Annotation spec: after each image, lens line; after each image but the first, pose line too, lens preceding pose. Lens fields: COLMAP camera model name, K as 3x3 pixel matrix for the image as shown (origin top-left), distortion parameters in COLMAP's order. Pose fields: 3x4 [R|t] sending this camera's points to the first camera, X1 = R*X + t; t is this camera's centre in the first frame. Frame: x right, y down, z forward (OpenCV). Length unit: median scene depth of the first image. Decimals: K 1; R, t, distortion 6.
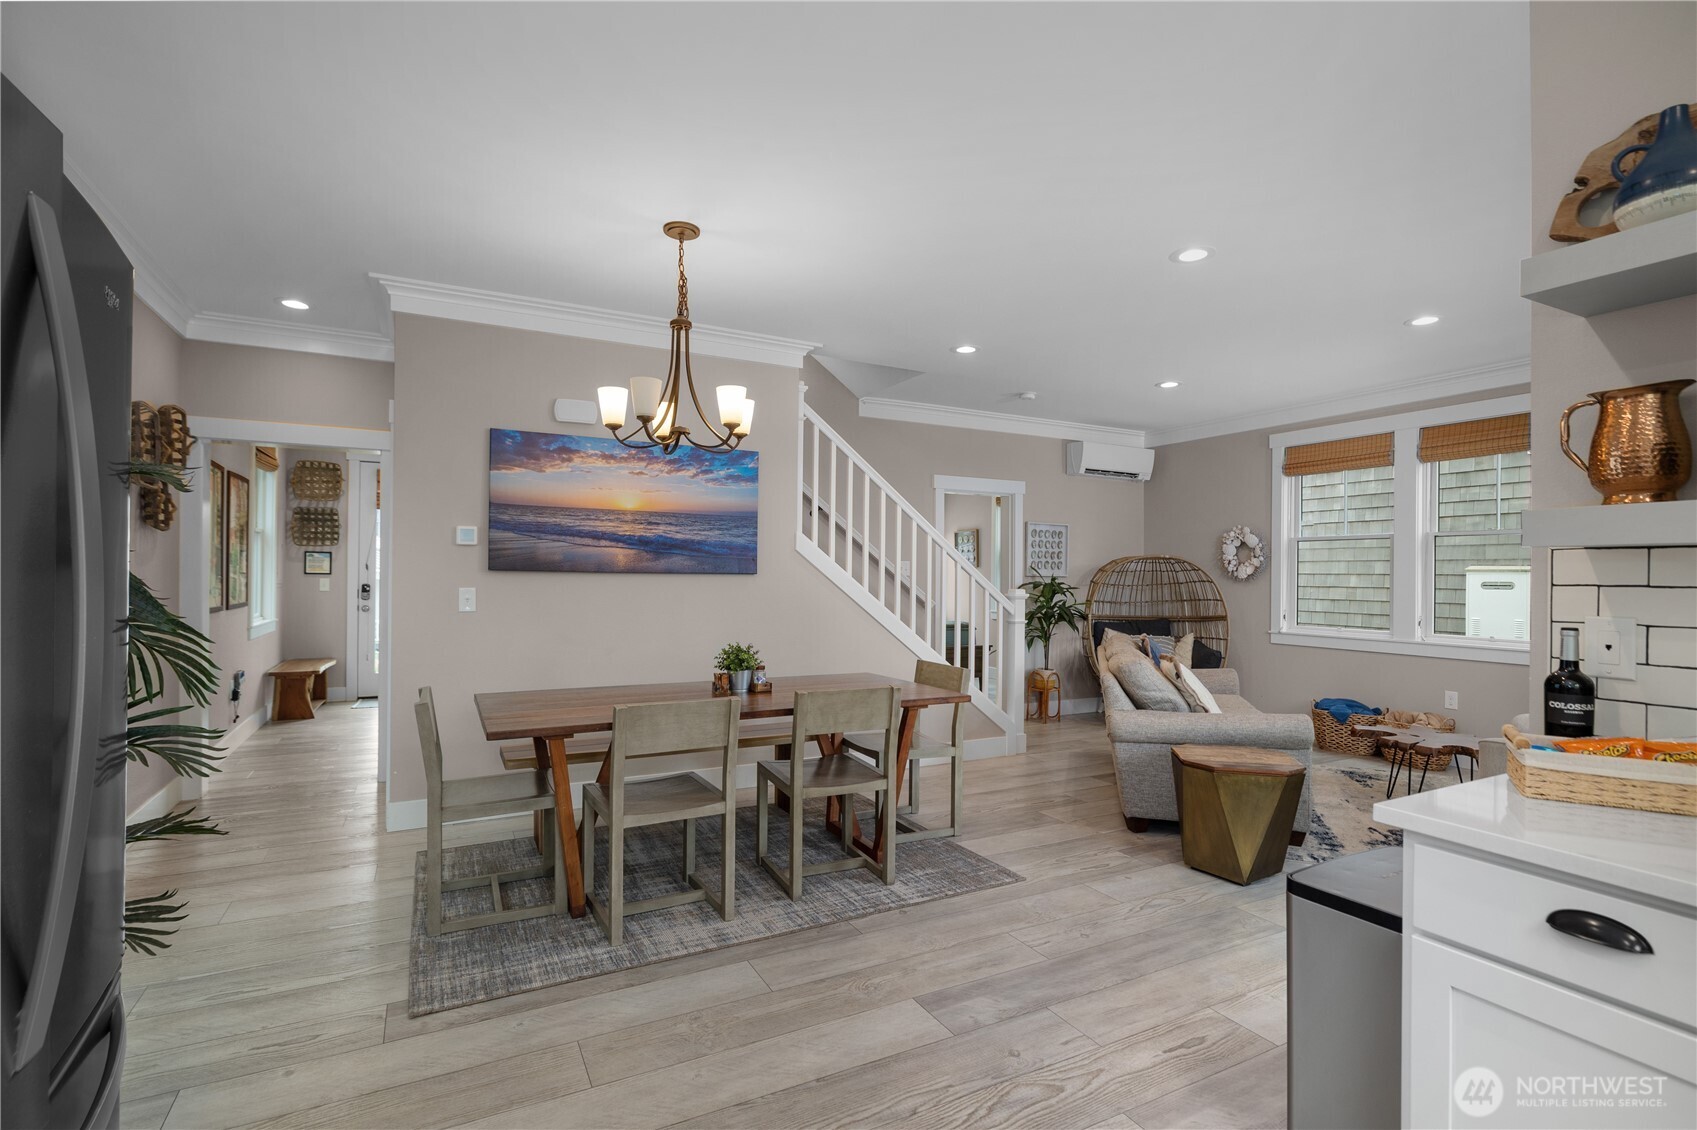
lens RADIAL K [[814.1, 0, 877.2], [0, 814.1, 568.8], [0, 0, 1]] dist [-0.005389, 0.002910]
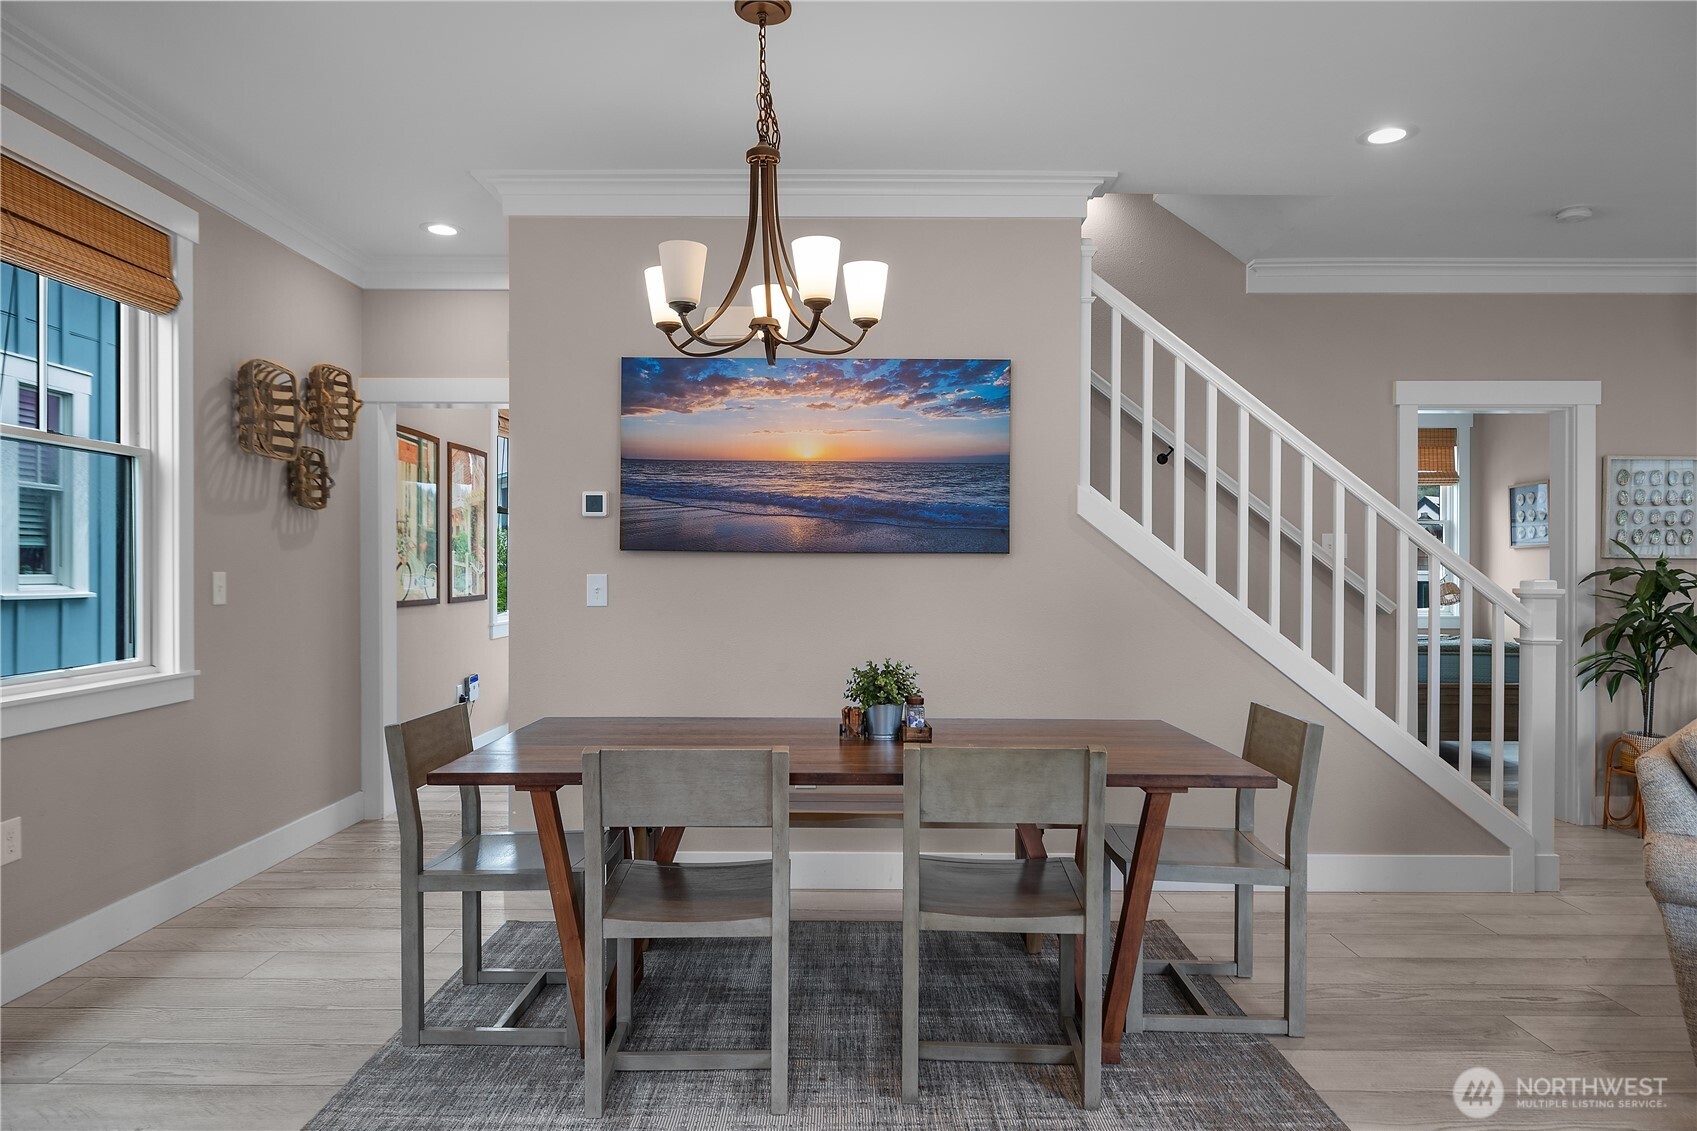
lens RADIAL K [[1115.4, 0, 851.2], [0, 1115.4, 573.3], [0, 0, 1]] dist [0.002573, 0.001530]
pose [[0.874653, -0.003301, -0.484738, 0.182713], [0.008392, 0.999930, 0.008332, 0.014920], [0.484677, -0.011356, 0.874620, 0.204074]]
